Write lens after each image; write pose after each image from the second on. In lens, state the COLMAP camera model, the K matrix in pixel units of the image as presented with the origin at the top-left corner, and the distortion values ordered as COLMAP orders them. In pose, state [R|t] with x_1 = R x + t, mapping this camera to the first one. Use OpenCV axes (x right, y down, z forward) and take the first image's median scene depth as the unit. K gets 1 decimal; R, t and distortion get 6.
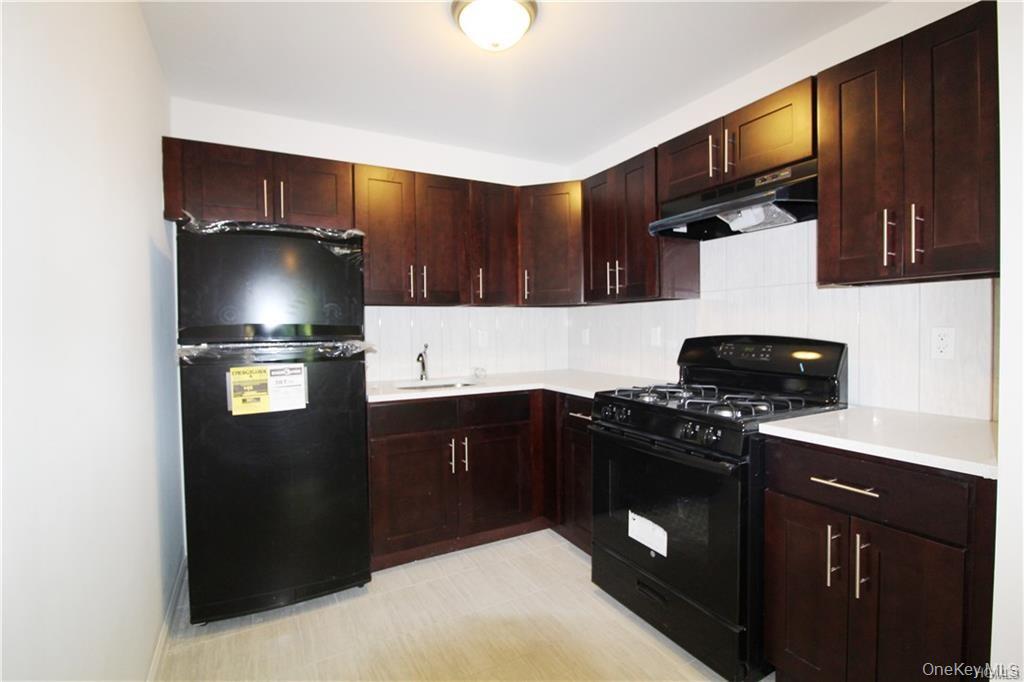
lens RADIAL K [[478.2, 0, 507.6], [0, 478.2, 338.5], [0, 0, 1]] dist [-0.018793, -0.002168]
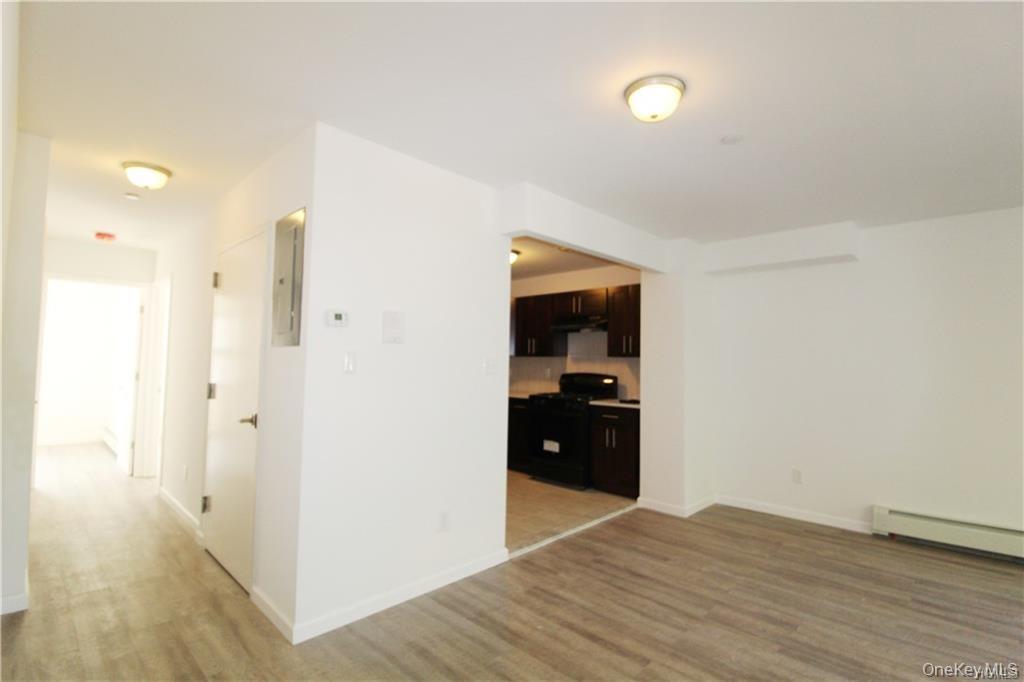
lens RADIAL K [[478.2, 0, 514.9], [0, 478.2, 343.3], [0, 0, 1]] dist [-0.018793, -0.002168]
pose [[0.951110, 0.037680, 0.306546, -0.718847], [-0.017750, 0.997558, -0.067545, 0.017744], [-0.308342, 0.058802, 0.949456, -1.465119]]
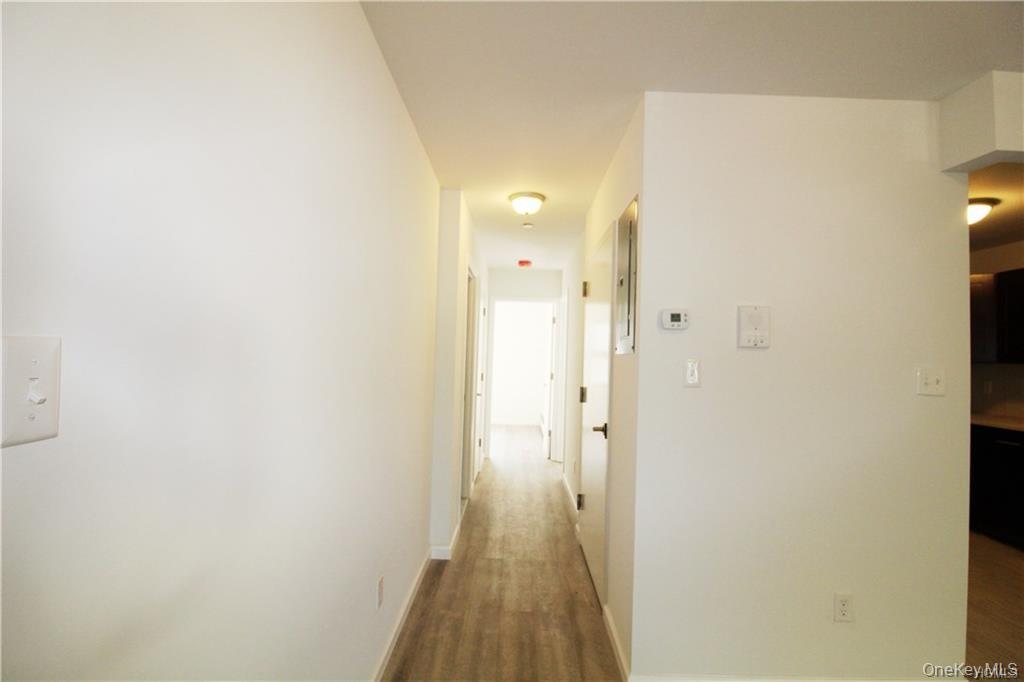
lens RADIAL K [[478.2, 0, 507.1], [0, 478.2, 333.6], [0, 0, 1]] dist [-0.018793, -0.002168]
pose [[0.876029, 0.012202, -0.482104, -0.608770], [-0.049276, 0.996712, -0.064312, -0.007484], [0.479734, 0.080096, 0.873750, -1.229333]]
